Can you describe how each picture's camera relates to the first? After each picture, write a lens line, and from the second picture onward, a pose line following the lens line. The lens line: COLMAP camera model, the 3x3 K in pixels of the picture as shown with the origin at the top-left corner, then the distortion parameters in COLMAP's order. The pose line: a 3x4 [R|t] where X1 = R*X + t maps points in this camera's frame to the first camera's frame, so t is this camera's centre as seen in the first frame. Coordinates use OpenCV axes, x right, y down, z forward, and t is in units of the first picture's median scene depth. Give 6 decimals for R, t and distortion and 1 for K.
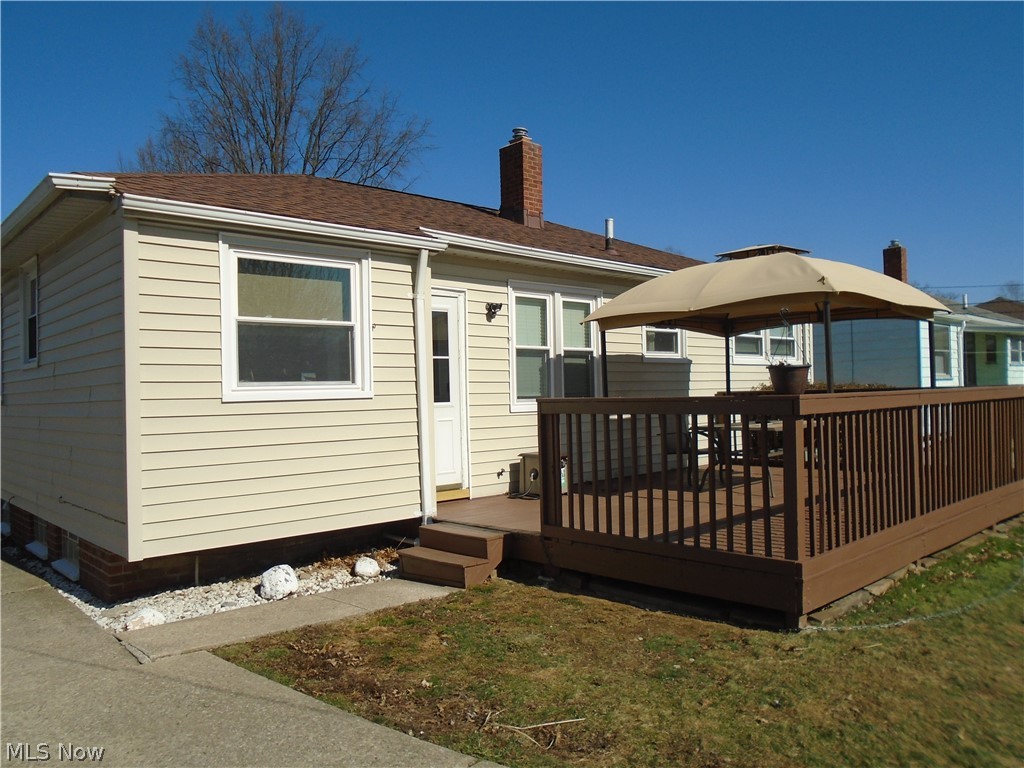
lens RADIAL K [[761.1, 0, 512.0], [0, 761.1, 384.0], [0, 0, 1]] dist [-0.038732, -0.000297]
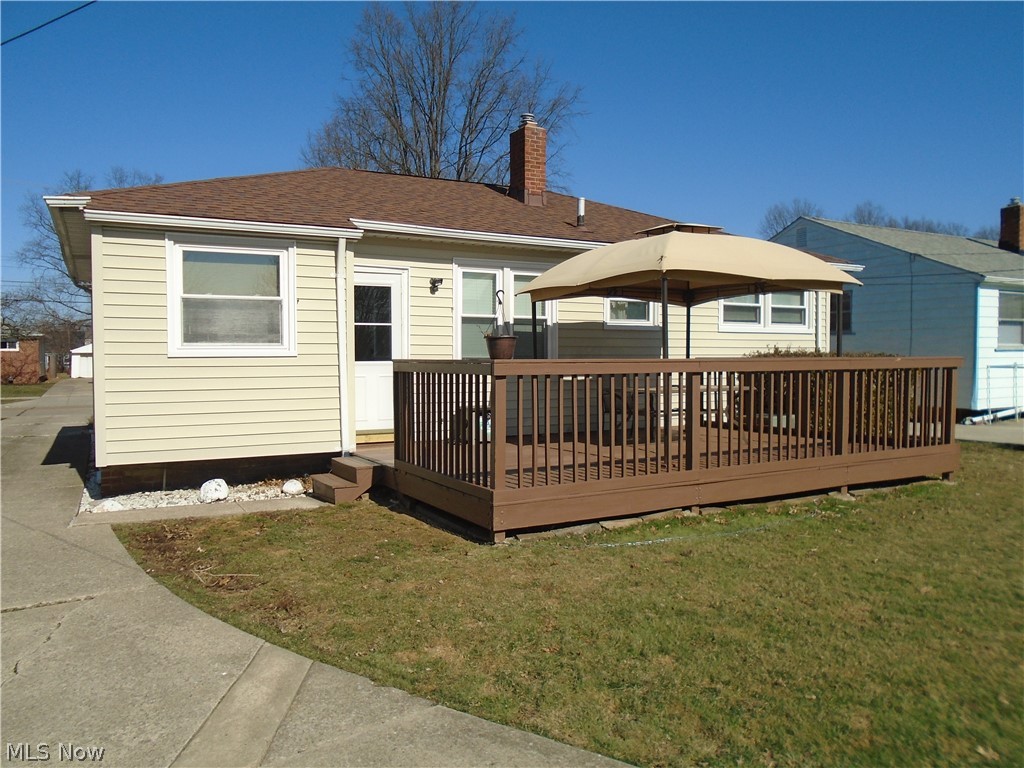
lens RADIAL K [[761.1, 0, 512.0], [0, 761.1, 384.0], [0, 0, 1]] dist [-0.038732, -0.000297]
pose [[0.969313, 0.027905, -0.244242, 0.394657], [-0.015673, 0.998530, 0.051882, -0.005715], [0.245330, -0.046461, 0.968326, -0.124601]]
